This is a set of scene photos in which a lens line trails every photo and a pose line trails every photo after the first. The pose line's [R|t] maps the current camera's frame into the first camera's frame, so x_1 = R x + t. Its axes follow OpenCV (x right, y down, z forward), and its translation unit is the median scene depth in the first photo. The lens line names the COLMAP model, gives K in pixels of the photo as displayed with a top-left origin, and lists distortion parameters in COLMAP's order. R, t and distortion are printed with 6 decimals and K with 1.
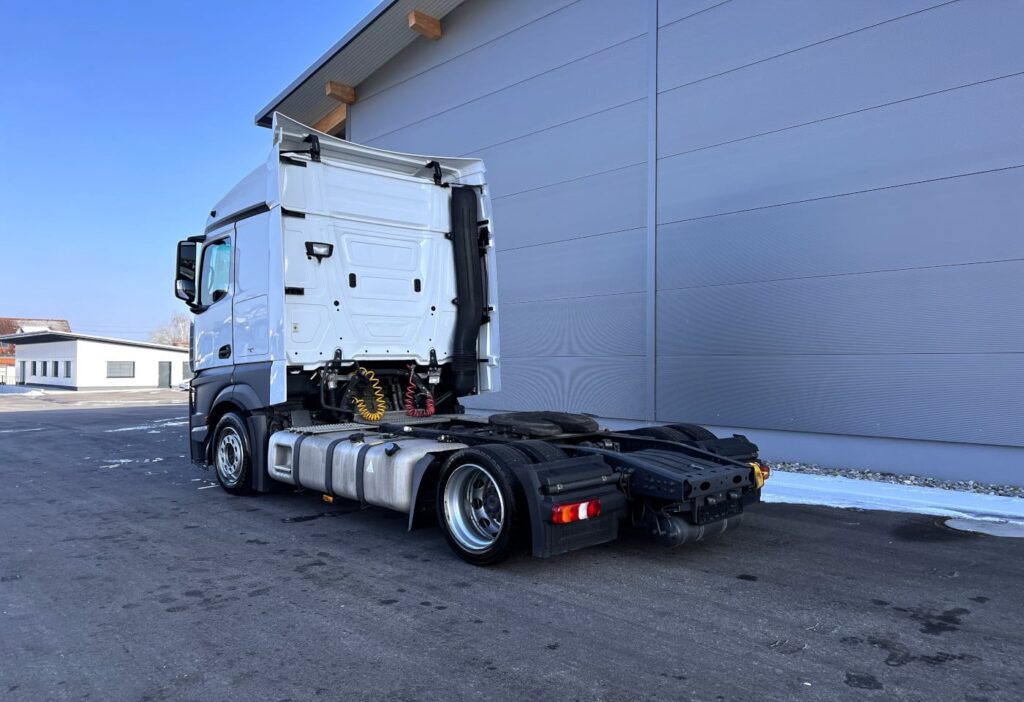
lens RADIAL K [[746.5, 0, 506.1], [0, 746.5, 354.5], [0, 0, 1]] dist [0.091114, -0.088304]
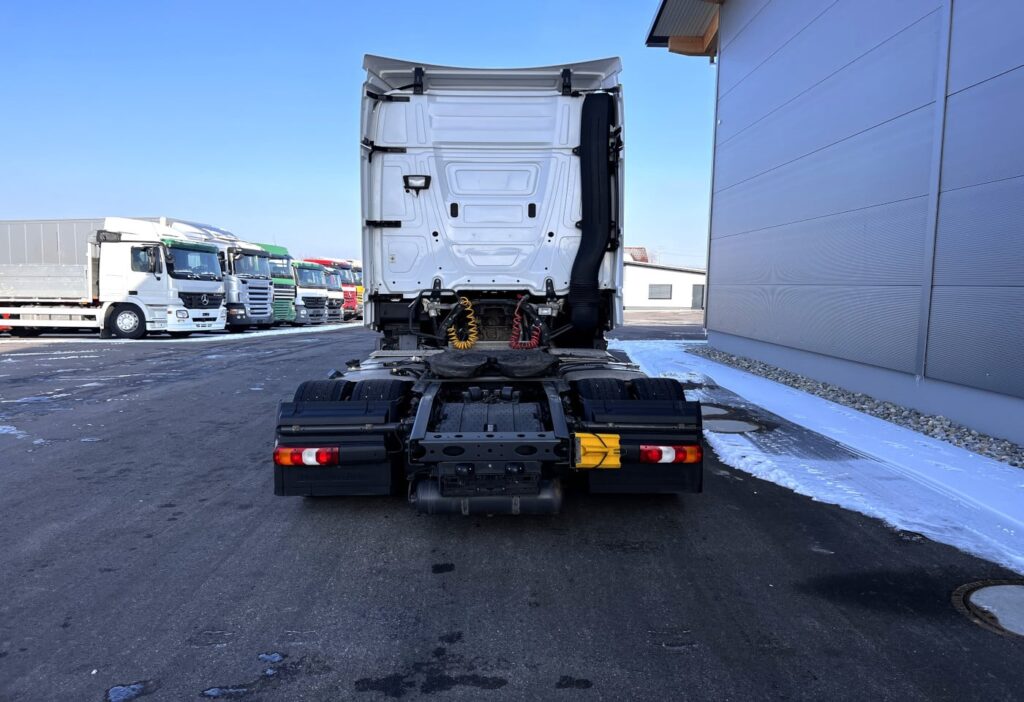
lens RADIAL K [[746.5, 0, 506.1], [0, 746.5, 354.5], [0, 0, 1]] dist [0.091114, -0.088304]
pose [[0.748246, 0.070790, -0.659634, 0.496205], [-0.003199, 0.994664, 0.103116, -0.008752], [0.663414, -0.075046, 0.744480, 0.261209]]
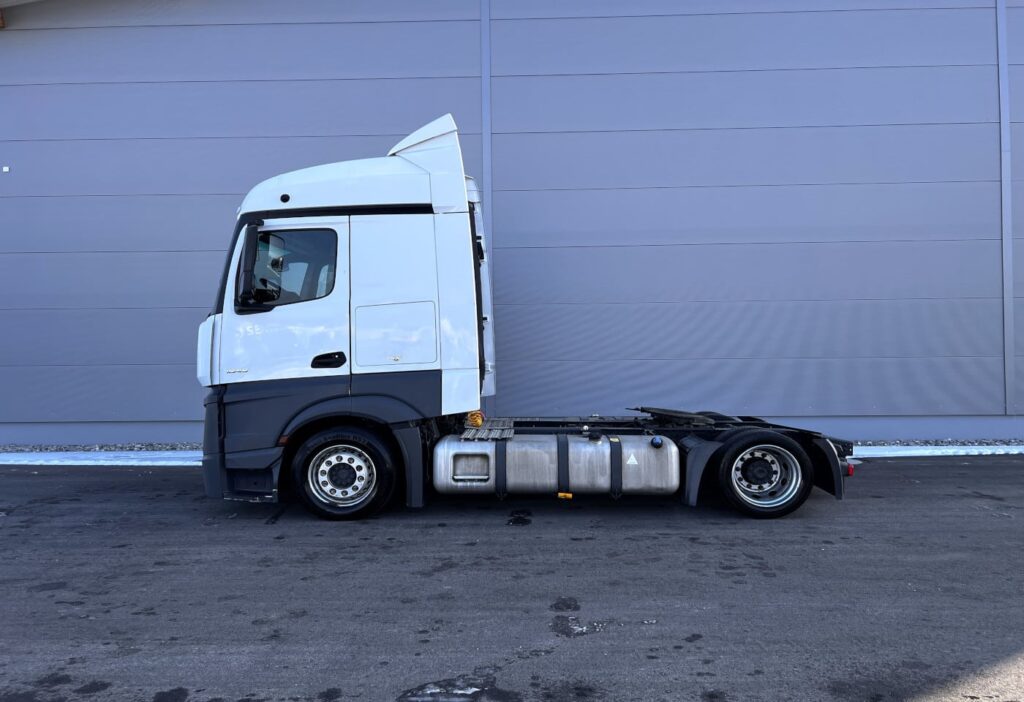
lens RADIAL K [[746.5, 0, 506.1], [0, 746.5, 354.5], [0, 0, 1]] dist [0.091114, -0.088304]
pose [[0.708456, 0.000677, 0.705755, -0.852089], [0.002546, 0.999991, -0.003515, -0.006404], [-0.705750, 0.004287, 0.708448, 0.238243]]
